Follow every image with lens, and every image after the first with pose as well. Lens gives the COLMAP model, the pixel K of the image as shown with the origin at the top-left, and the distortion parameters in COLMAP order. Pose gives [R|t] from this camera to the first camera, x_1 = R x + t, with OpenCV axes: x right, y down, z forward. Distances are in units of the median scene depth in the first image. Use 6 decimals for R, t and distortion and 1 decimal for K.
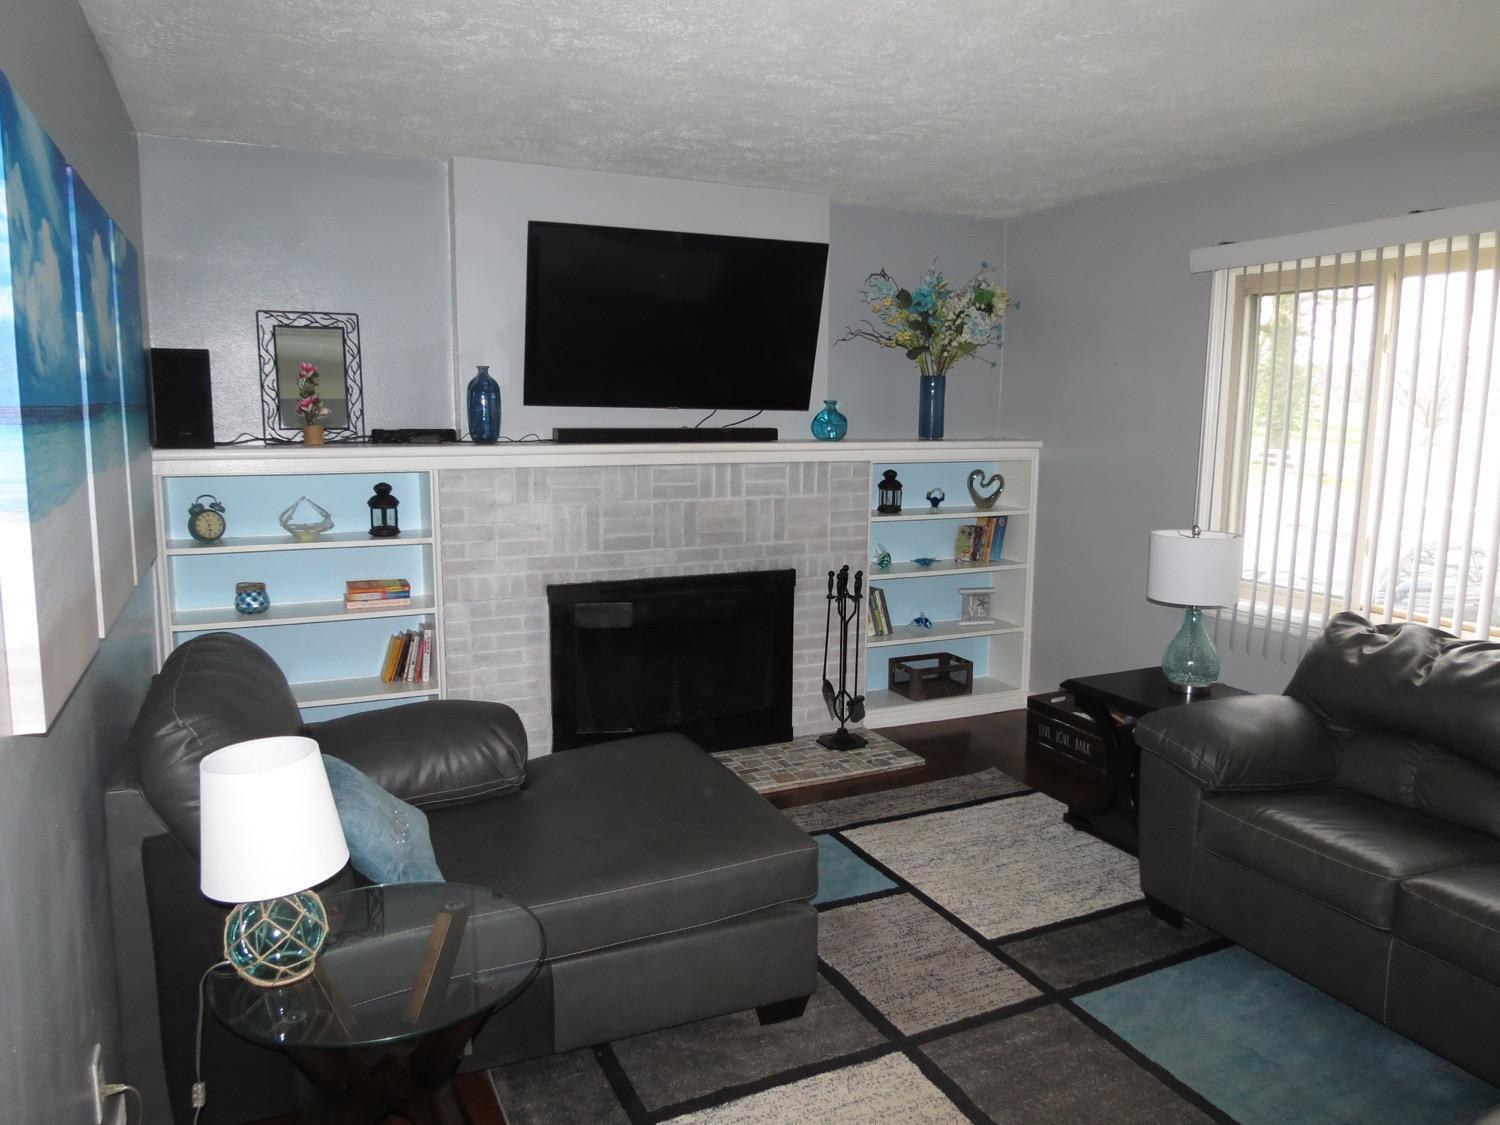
lens RADIAL K [[1069.0, 0, 750.0], [0, 1069.0, 568.4], [0, 0, 1]] dist [-0.005418, 0.005283]
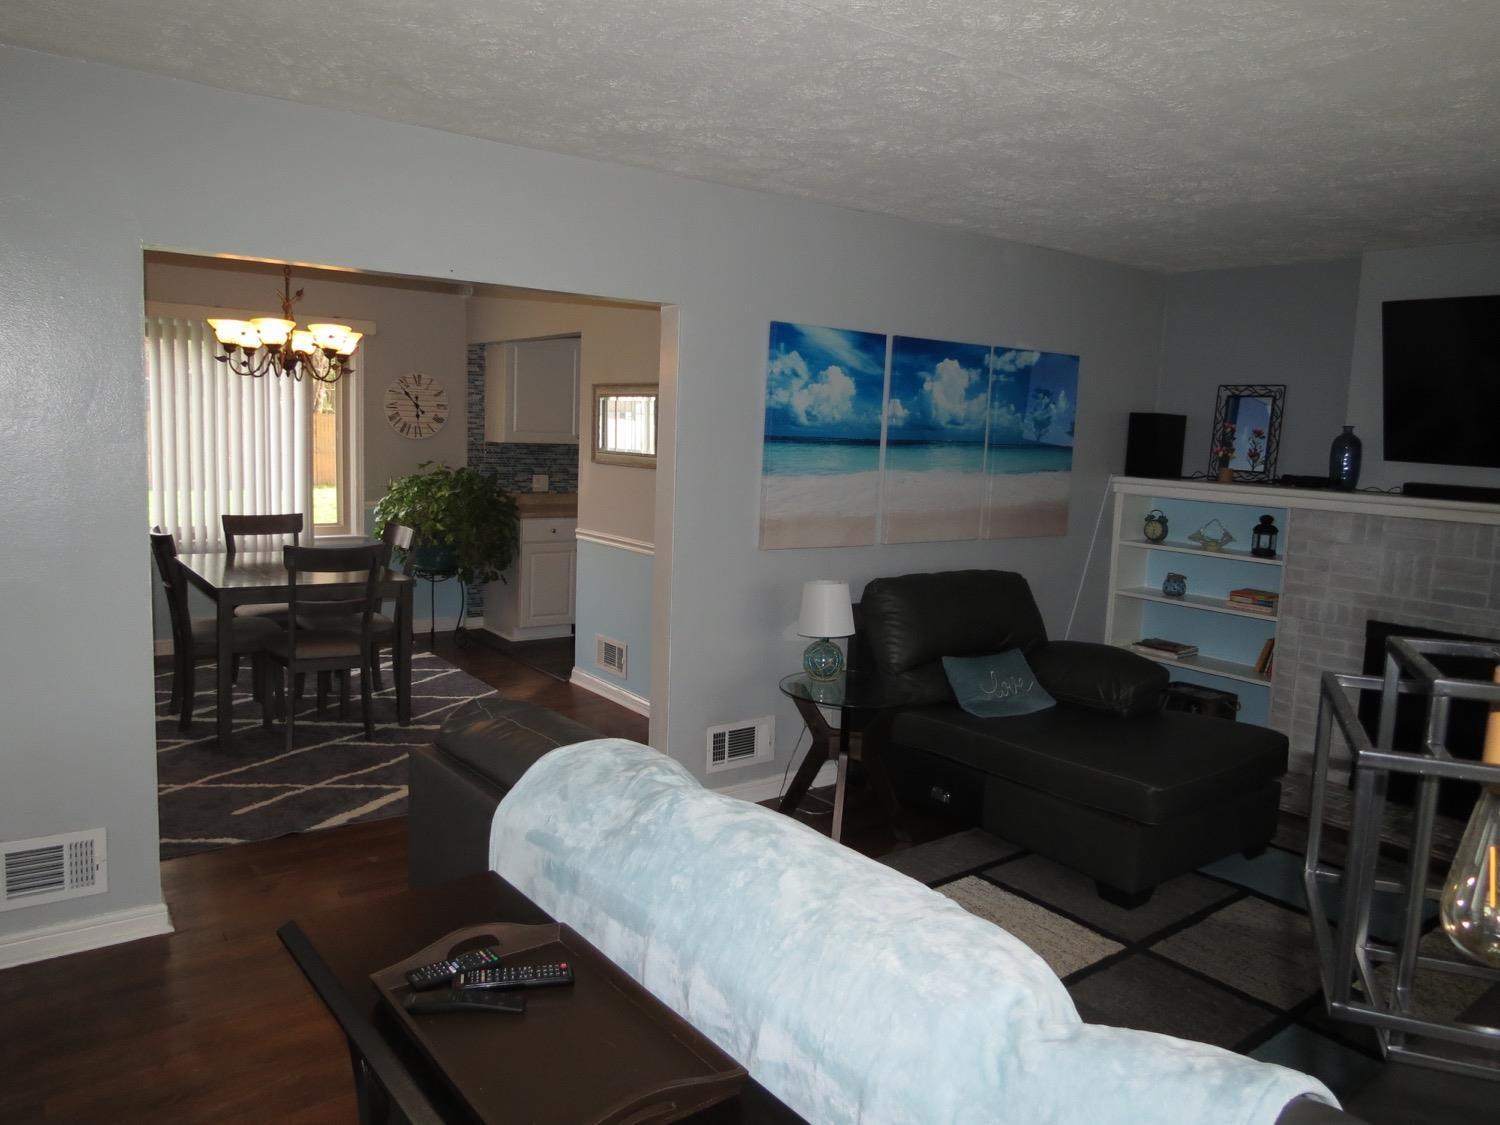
lens RADIAL K [[1069.0, 0, 751.0], [0, 1069.0, 558.5], [0, 0, 1]] dist [-0.005418, 0.005283]
pose [[0.220094, 0.129176, -0.966888, 0.761351], [-0.181767, 0.979264, 0.089453, -0.030200], [0.958394, 0.156060, 0.239010, 0.101459]]
